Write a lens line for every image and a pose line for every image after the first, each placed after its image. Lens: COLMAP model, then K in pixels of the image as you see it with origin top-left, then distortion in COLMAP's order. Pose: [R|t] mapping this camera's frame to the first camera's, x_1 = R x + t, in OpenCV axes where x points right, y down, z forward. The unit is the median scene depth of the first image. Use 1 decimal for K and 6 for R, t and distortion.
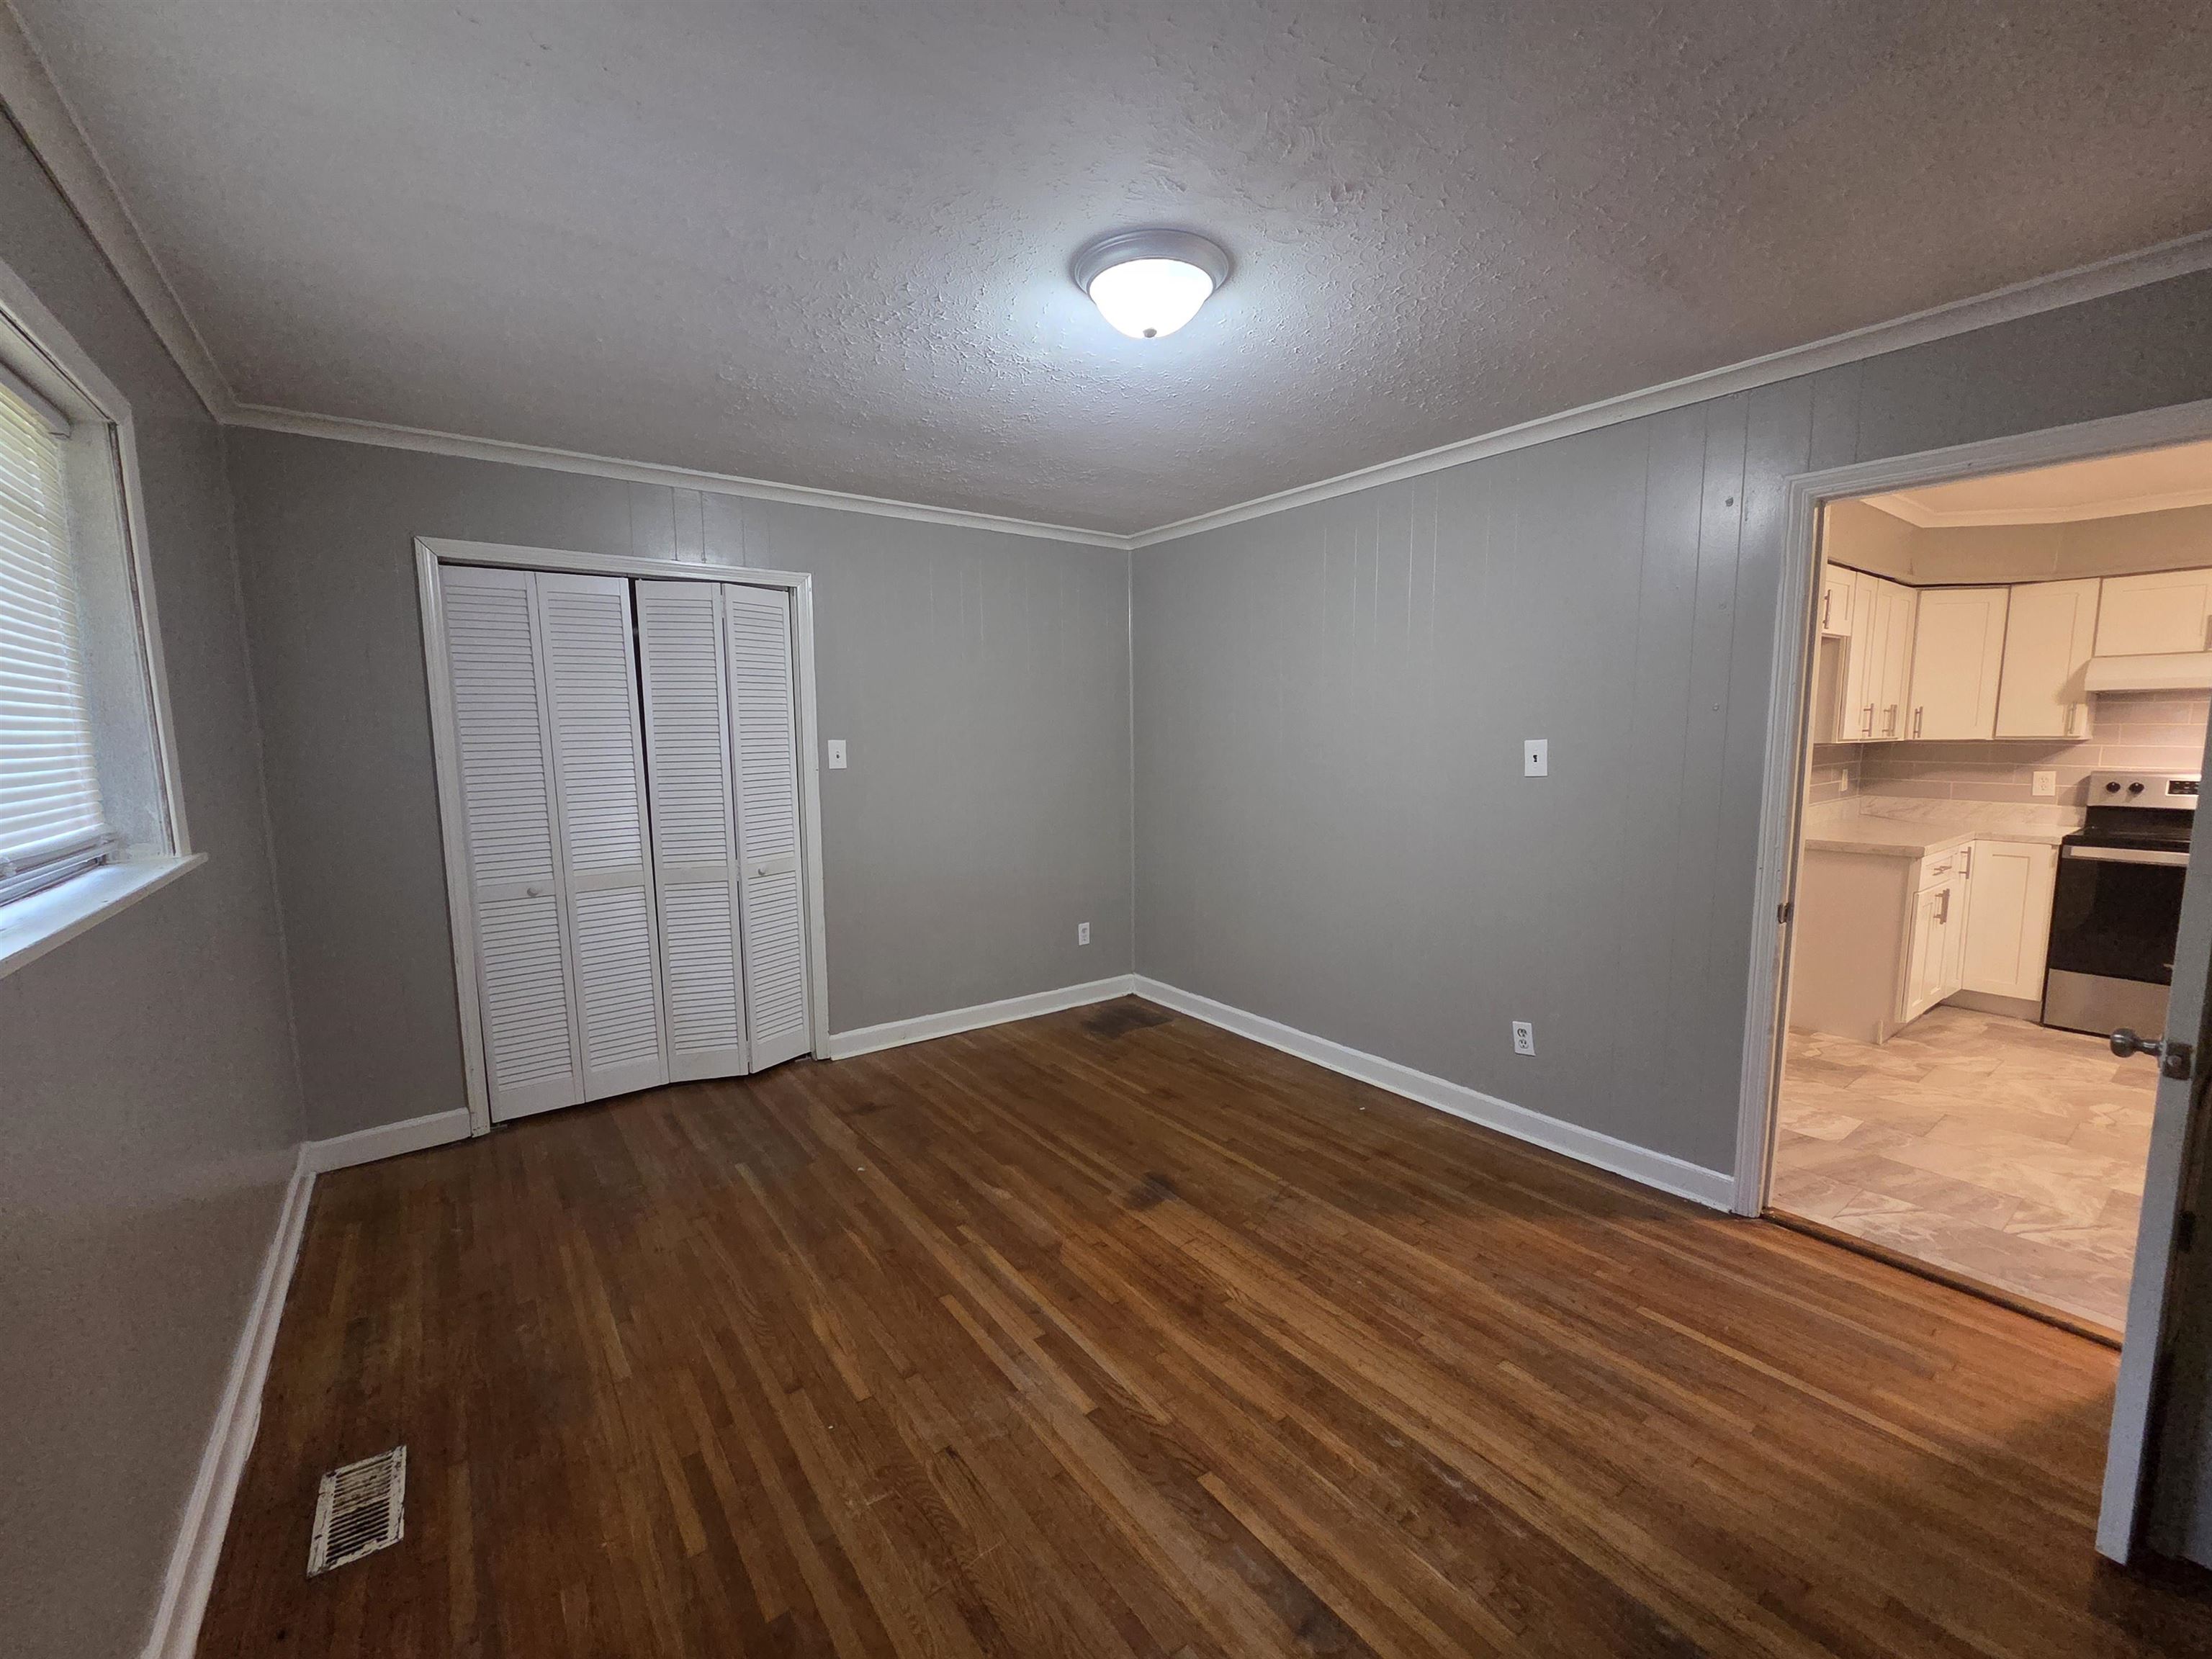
lens RADIAL K [[903.7, 0, 1094.7], [0, 903.7, 834.2], [0, 0, 1]] dist [-0.007521, 0.003038]
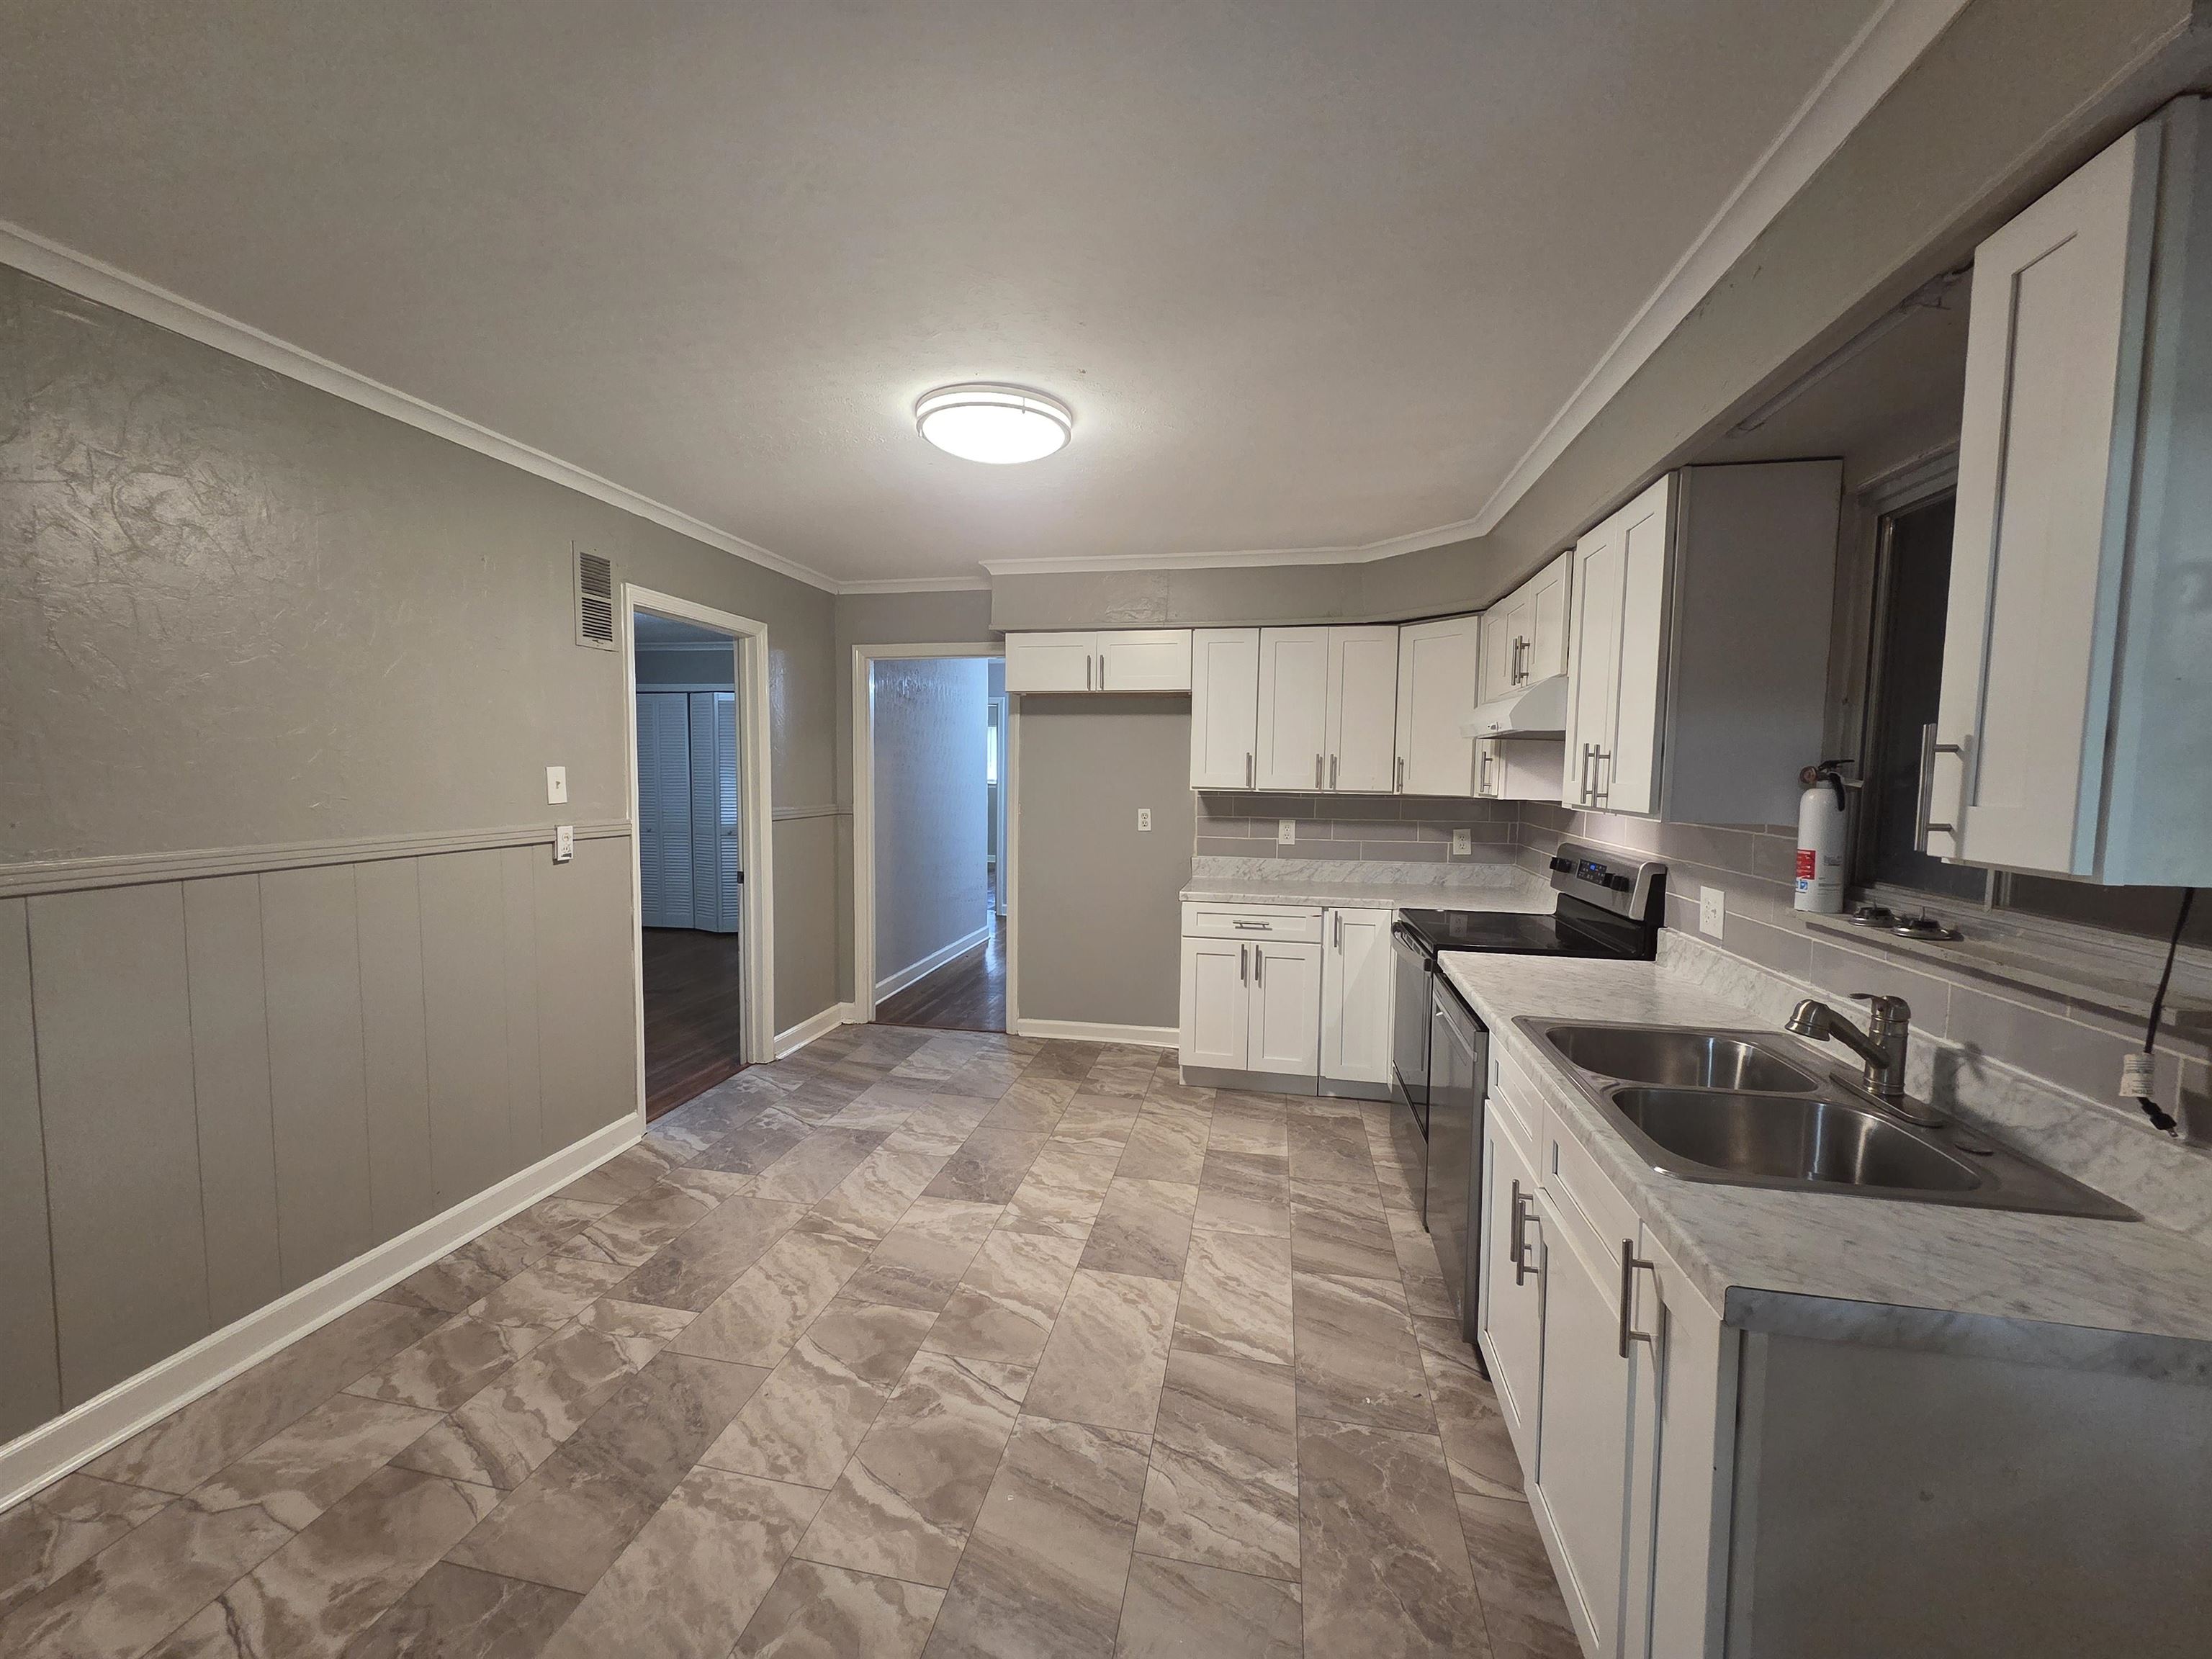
lens RADIAL K [[903.7, 0, 1094.7], [0, 903.7, 834.2], [0, 0, 1]] dist [-0.007521, 0.003038]
pose [[0.681247, 0.075063, -0.728195, 1.569781], [-0.106806, 0.994277, 0.002570, -0.041878], [0.724220, 0.076025, 0.685365, 0.212022]]
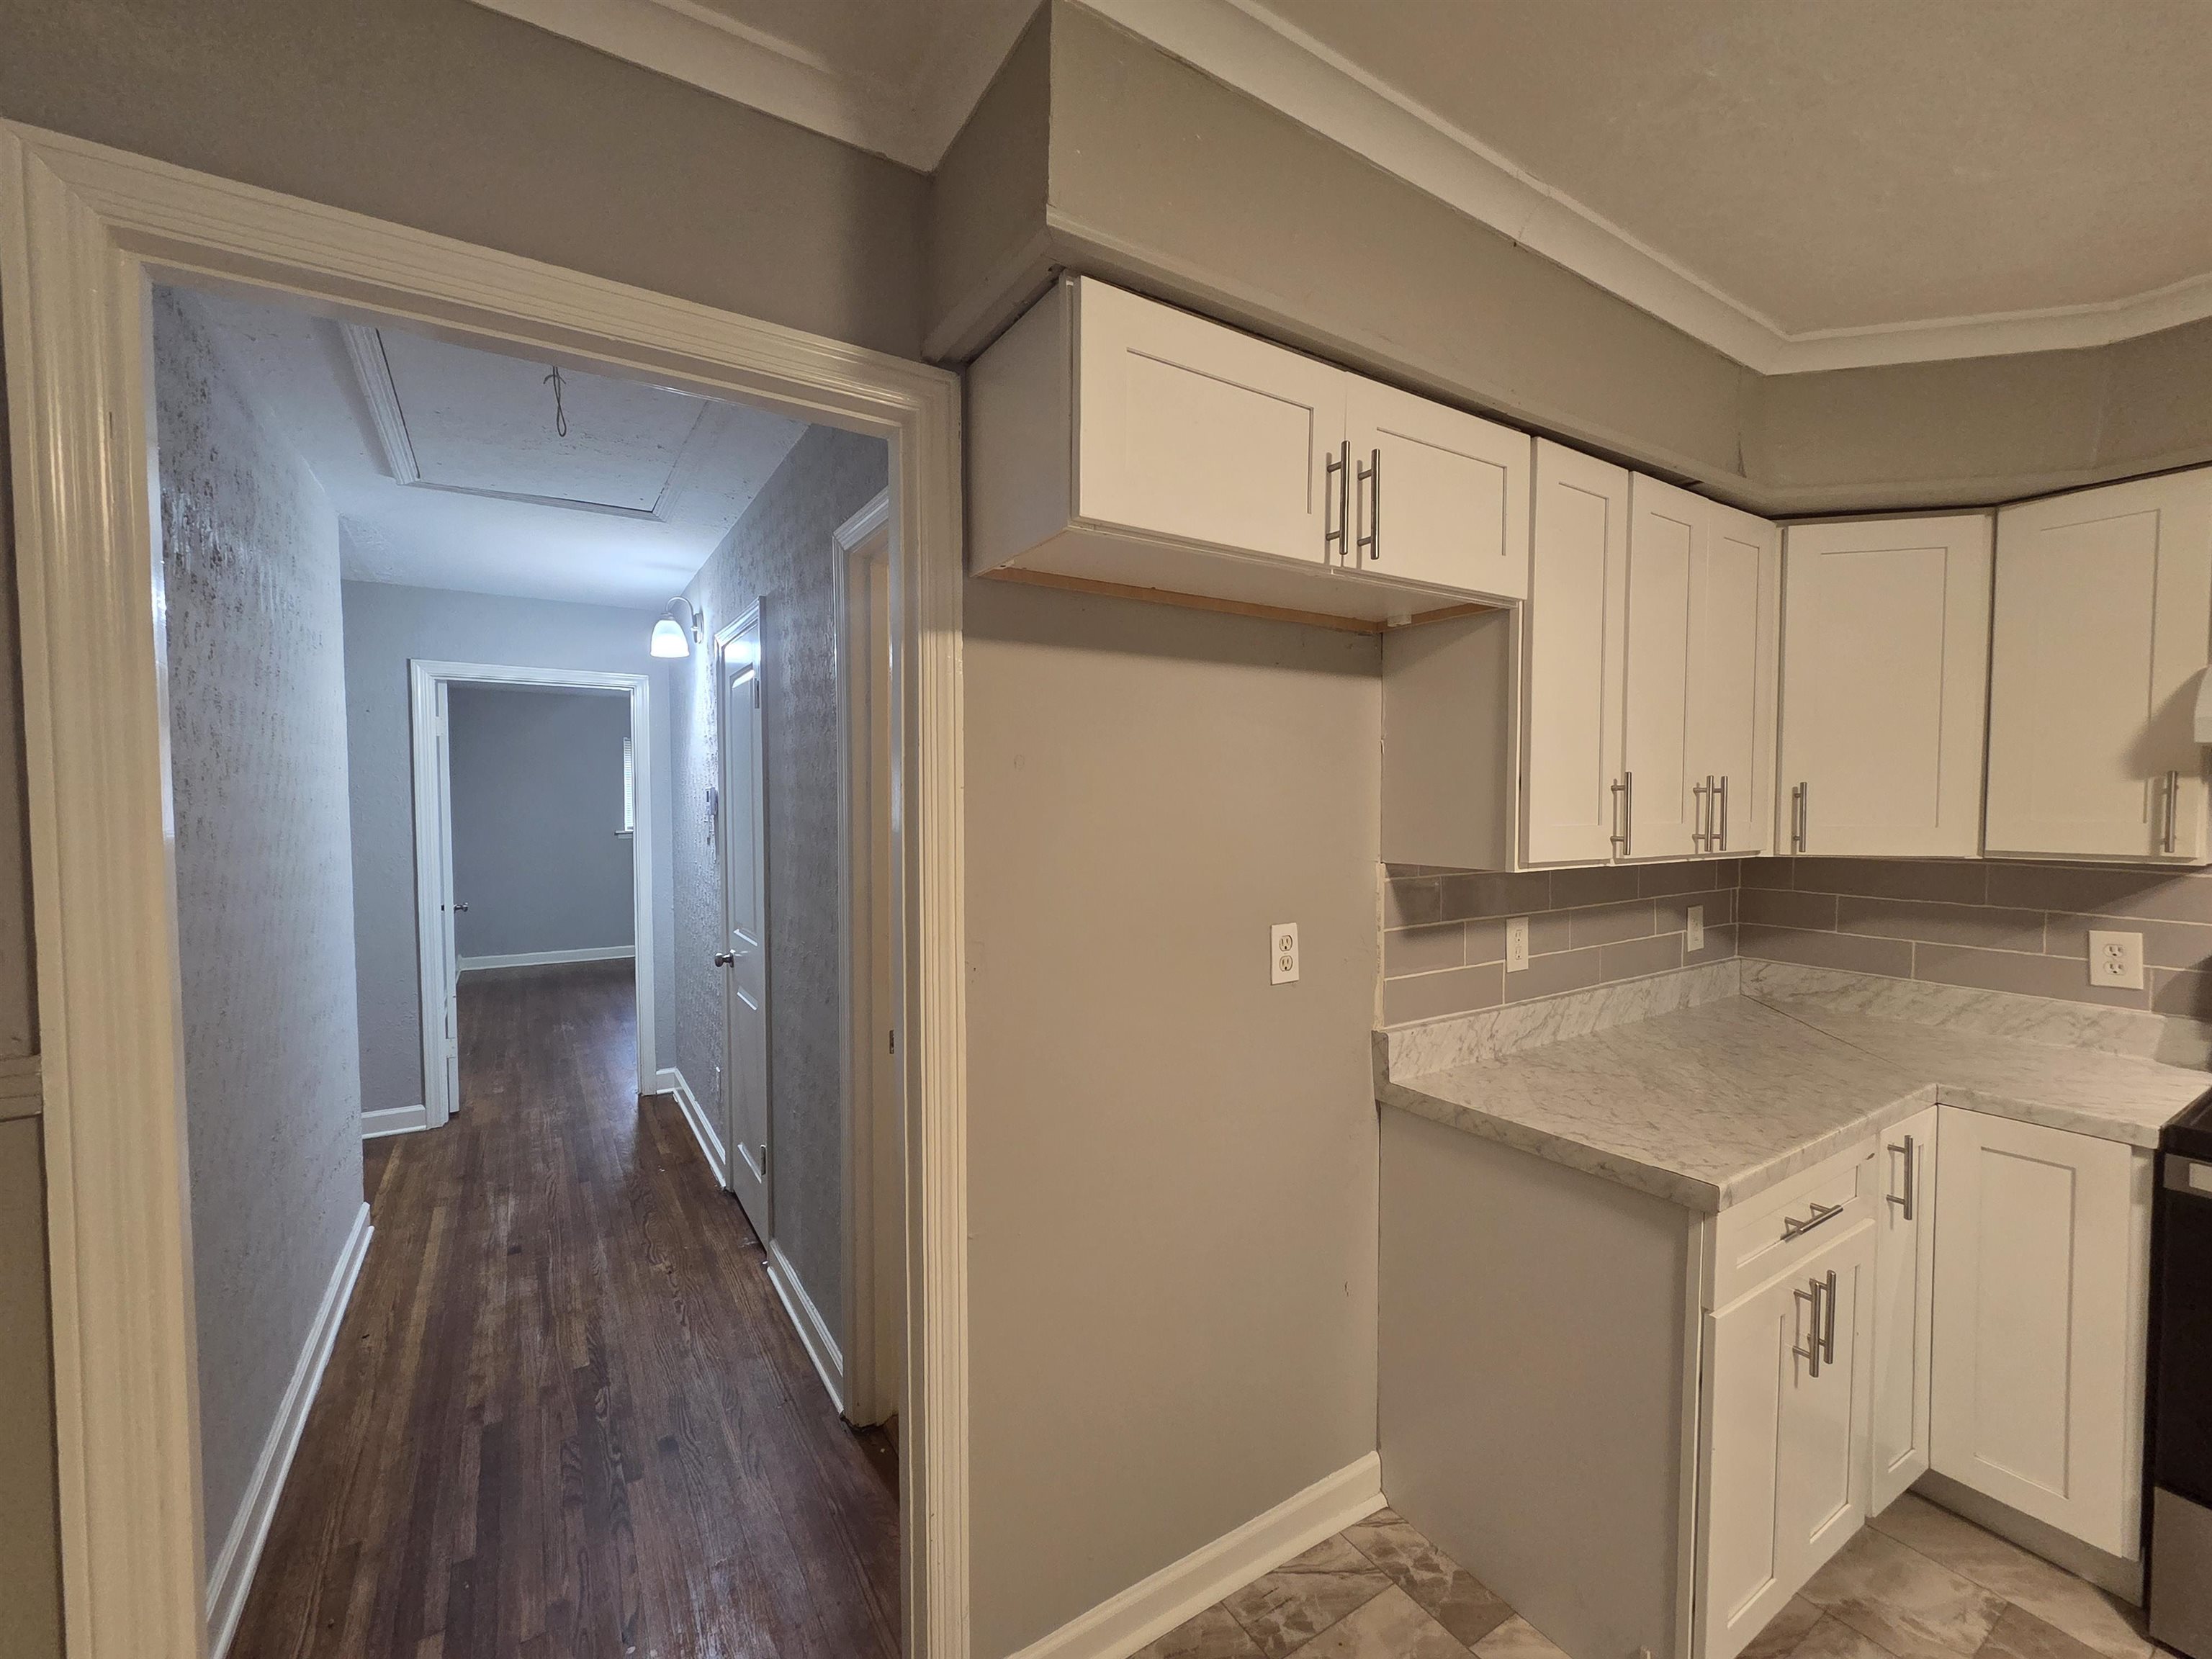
lens RADIAL K [[903.7, 0, 1094.7], [0, 903.7, 834.2], [0, 0, 1]] dist [-0.007521, 0.003038]
pose [[0.997432, 0.012422, -0.070528, 0.692896], [-0.018014, 0.996695, -0.079214, -0.085868], [0.069311, 0.080282, 0.994360, 0.617760]]
